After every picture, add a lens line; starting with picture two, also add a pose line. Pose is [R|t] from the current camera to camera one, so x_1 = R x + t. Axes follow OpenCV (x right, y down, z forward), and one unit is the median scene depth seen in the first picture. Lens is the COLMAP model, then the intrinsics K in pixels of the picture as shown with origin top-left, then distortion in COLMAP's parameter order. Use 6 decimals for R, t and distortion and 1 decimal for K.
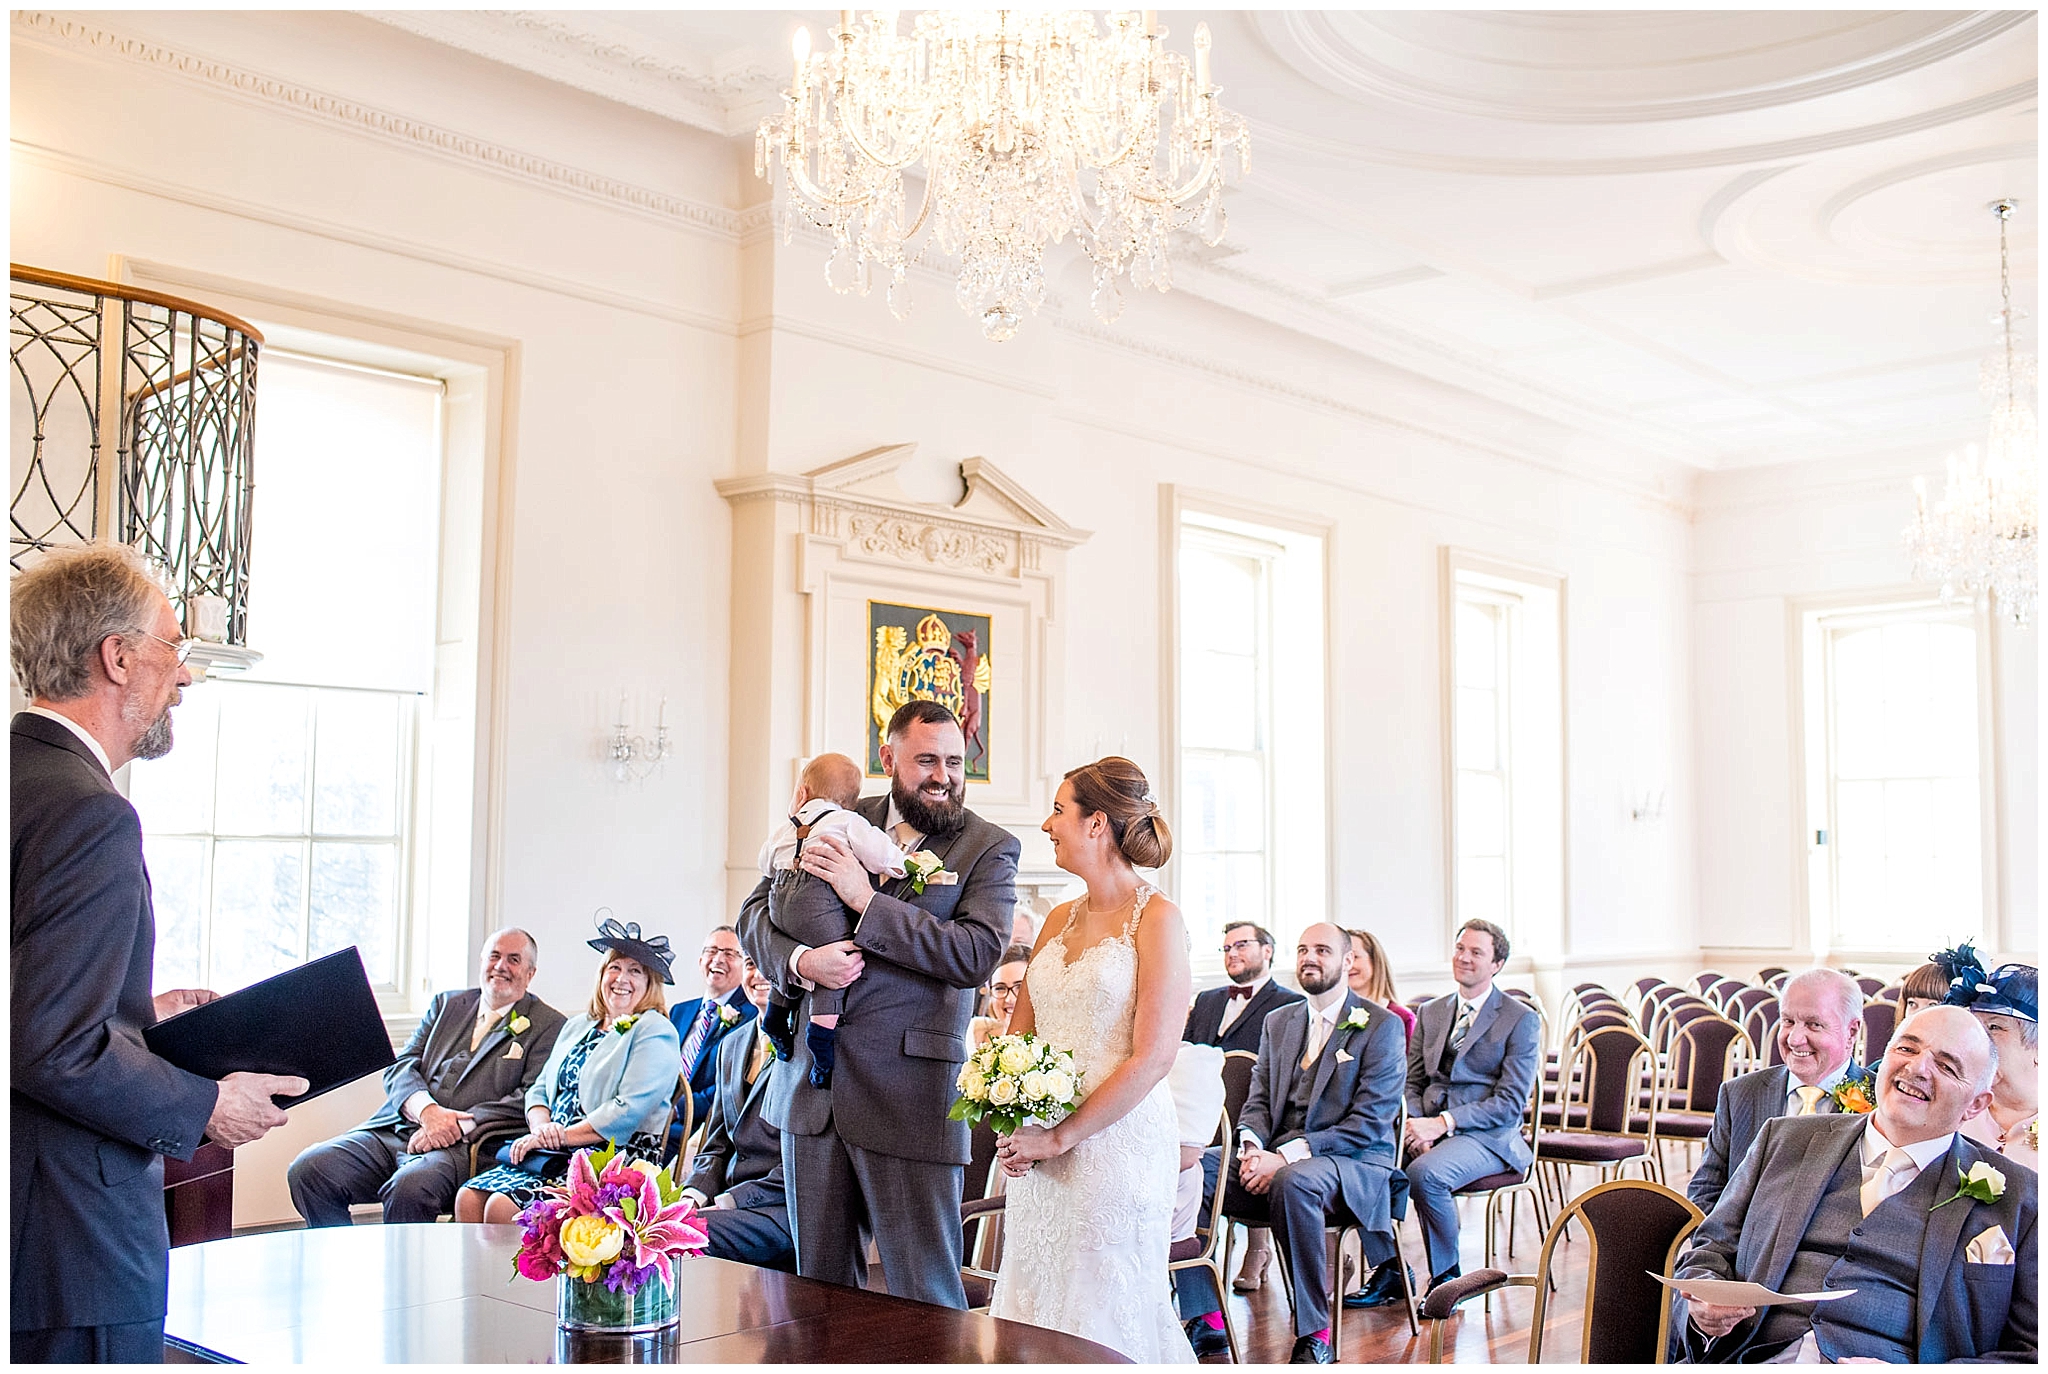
lens RADIAL K [[2077.1, 0, 1024.0], [0, 2077.1, 687.0], [0, 0, 1]] dist [-0.023424, -0.007984]
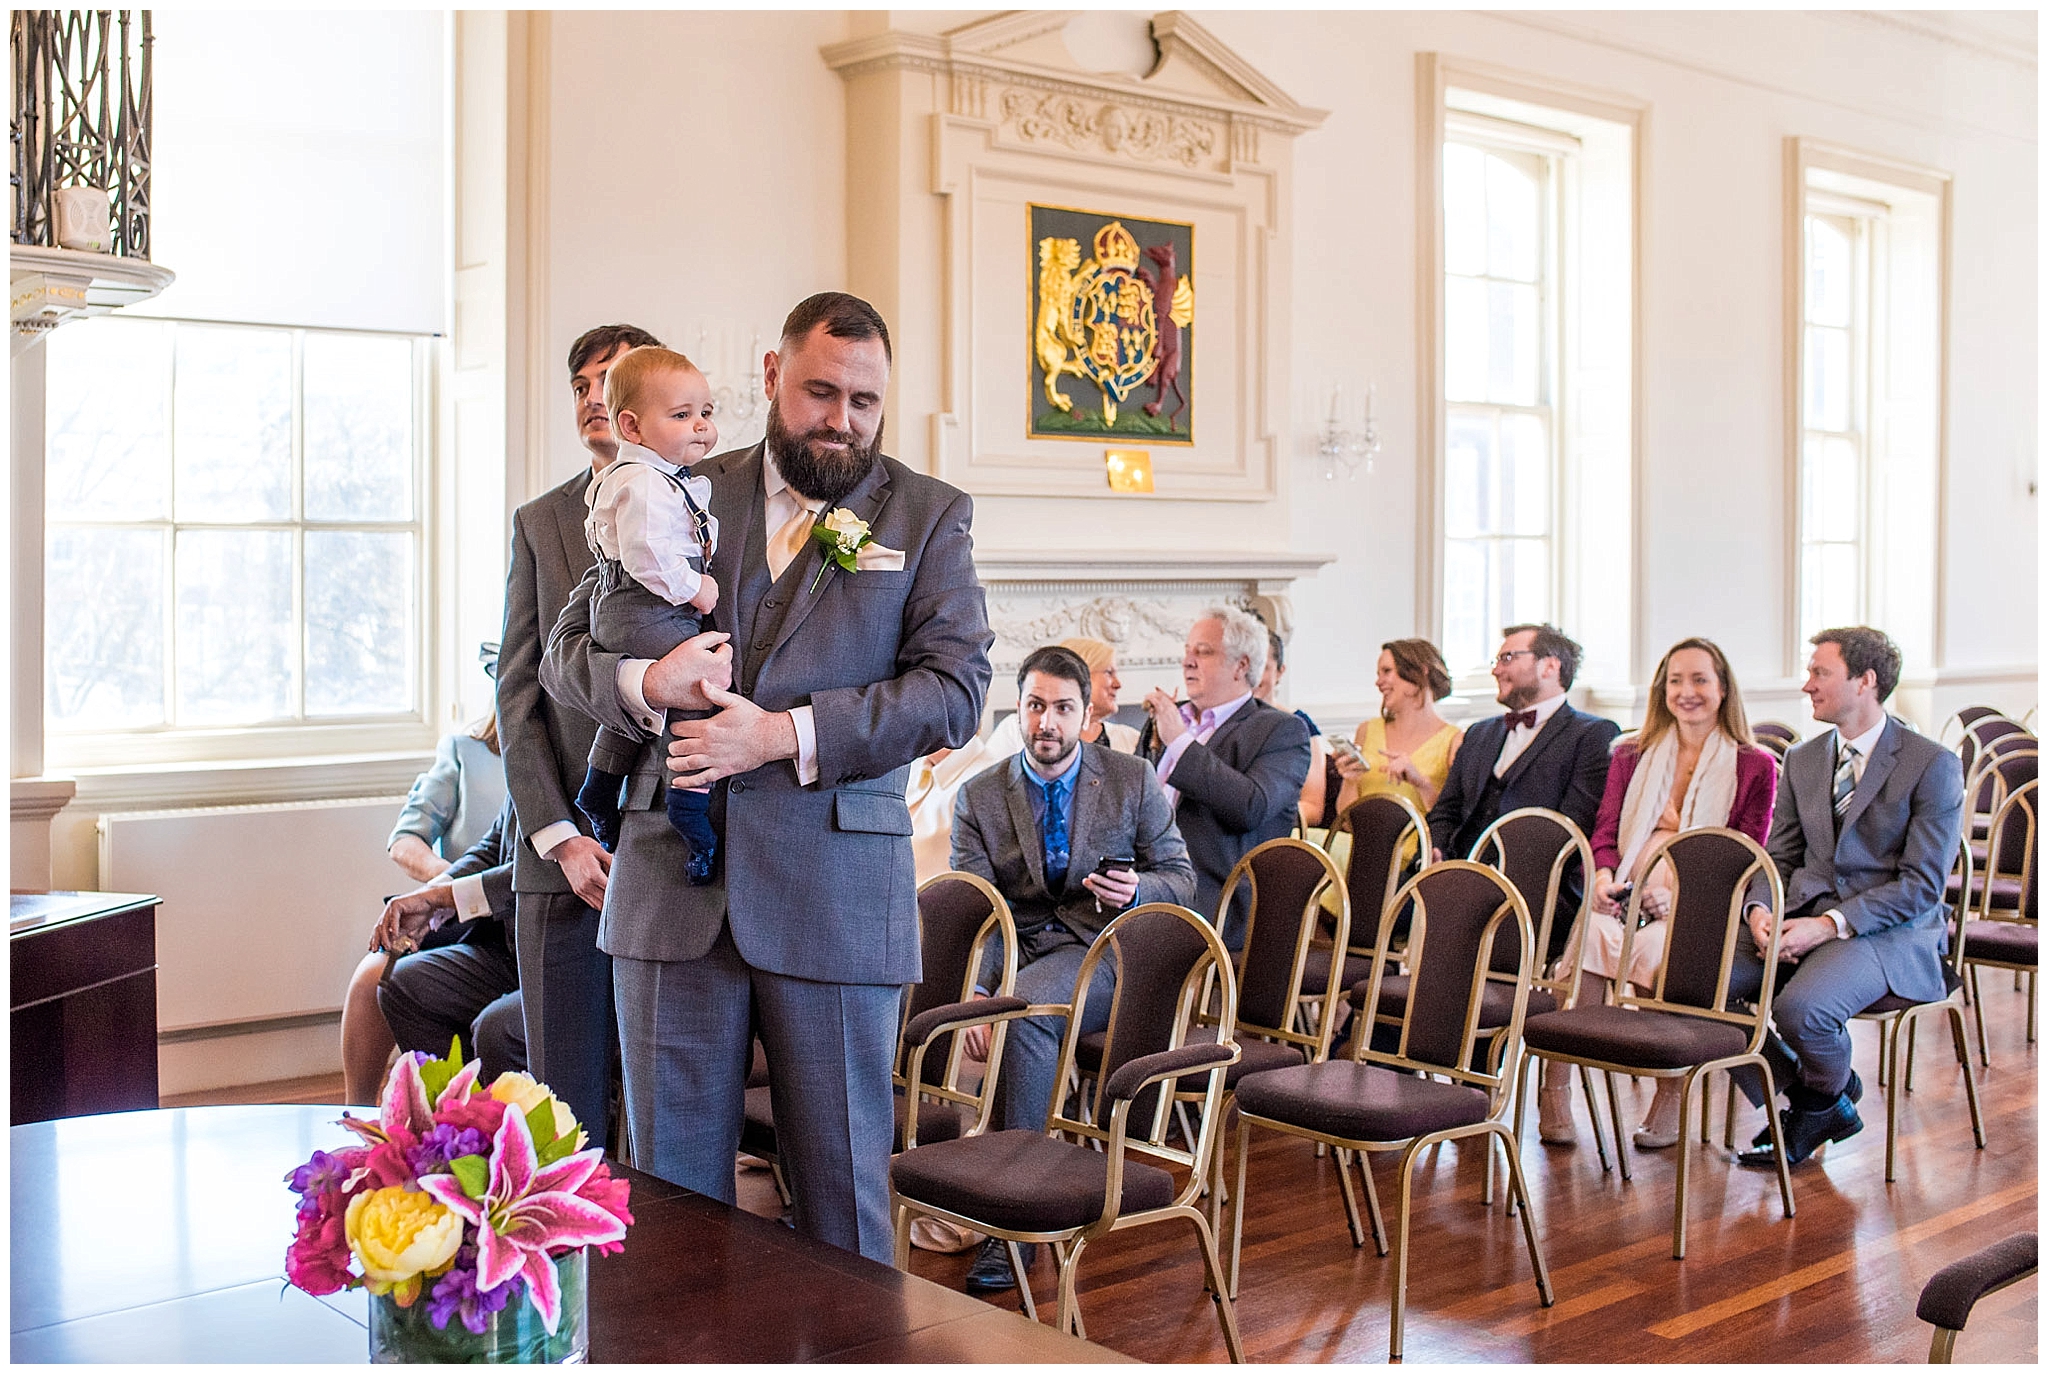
lens RADIAL K [[2297.8, 0, 956.5], [0, 2297.8, 684.6], [0, 0, 1]] dist [-0.207847, 0.521420]
pose [[0.991943, 0.000653, -0.126683, 0.003739], [0.016993, 0.990264, 0.138164, 0.016023], [0.125540, -0.139204, 0.982274, 0.161808]]
